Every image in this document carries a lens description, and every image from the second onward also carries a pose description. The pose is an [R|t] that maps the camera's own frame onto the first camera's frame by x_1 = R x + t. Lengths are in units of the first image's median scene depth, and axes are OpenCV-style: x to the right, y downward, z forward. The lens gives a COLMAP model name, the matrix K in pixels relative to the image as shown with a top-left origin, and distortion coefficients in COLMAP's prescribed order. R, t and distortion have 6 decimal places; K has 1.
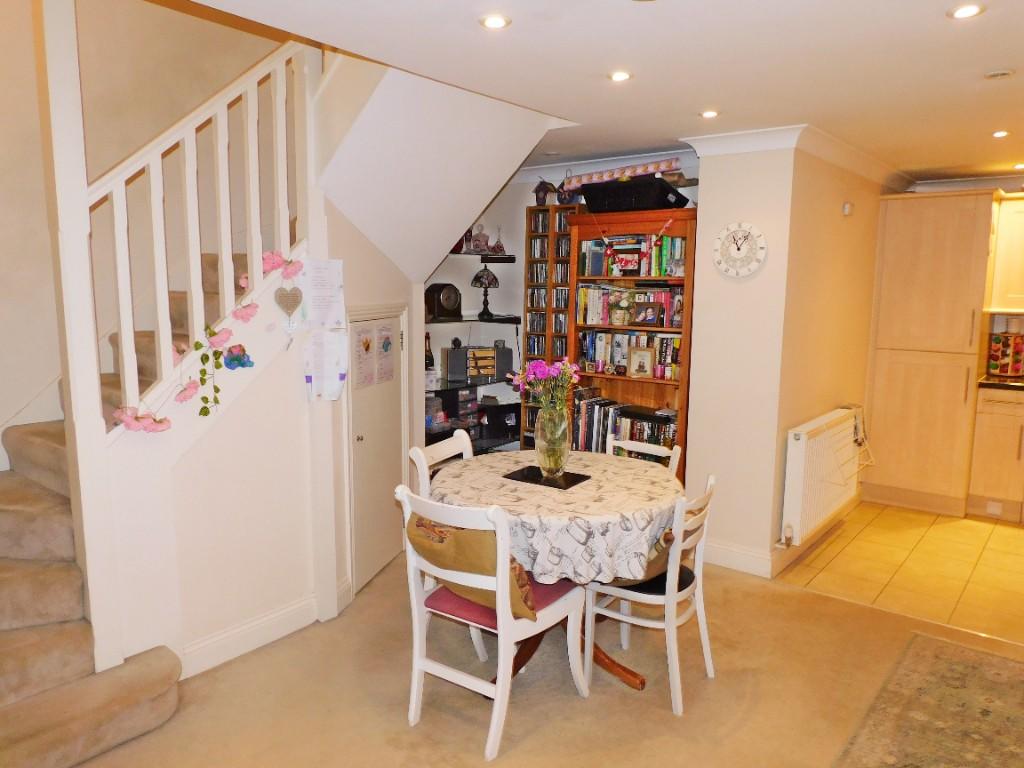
lens RADIAL K [[771.1, 0, 511.7], [0, 771.1, 385.1], [0, 0, 1]] dist [-0.001806, -0.001678]
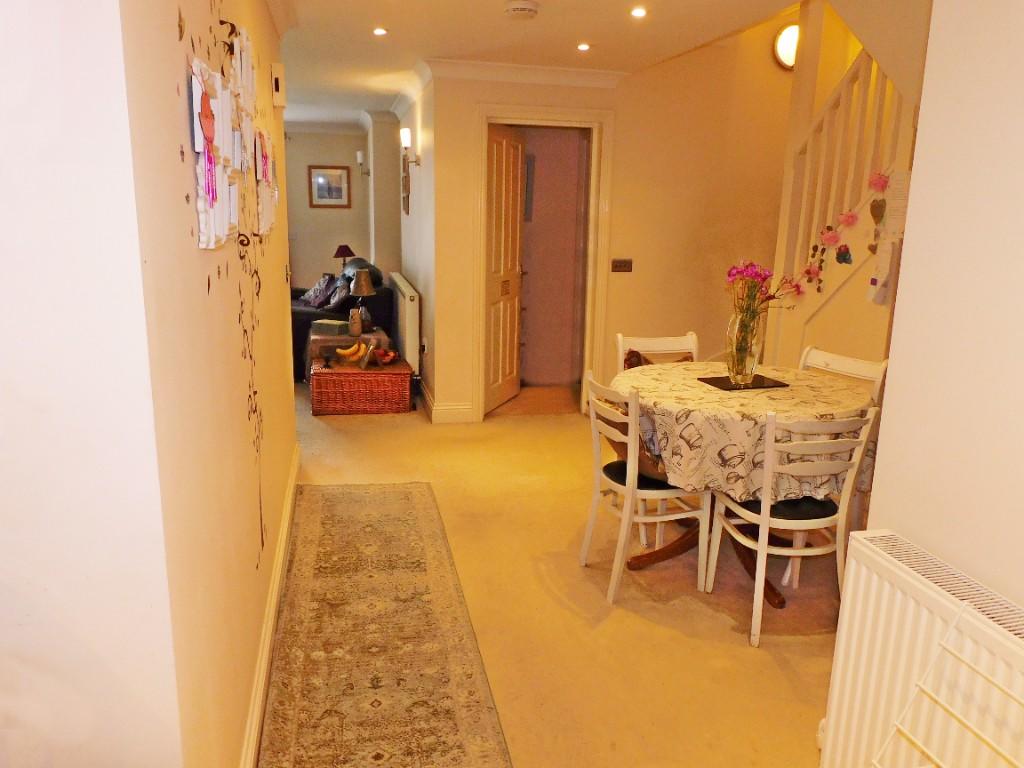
lens RADIAL K [[771.1, 0, 512.1], [0, 771.1, 384.0], [0, 0, 1]] dist [-0.001806, -0.001678]
pose [[-0.642431, 0.151319, -0.751256, 1.028185], [-0.132330, 0.943682, 0.303238, -0.151326], [0.754832, 0.294223, -0.586226, 1.408151]]
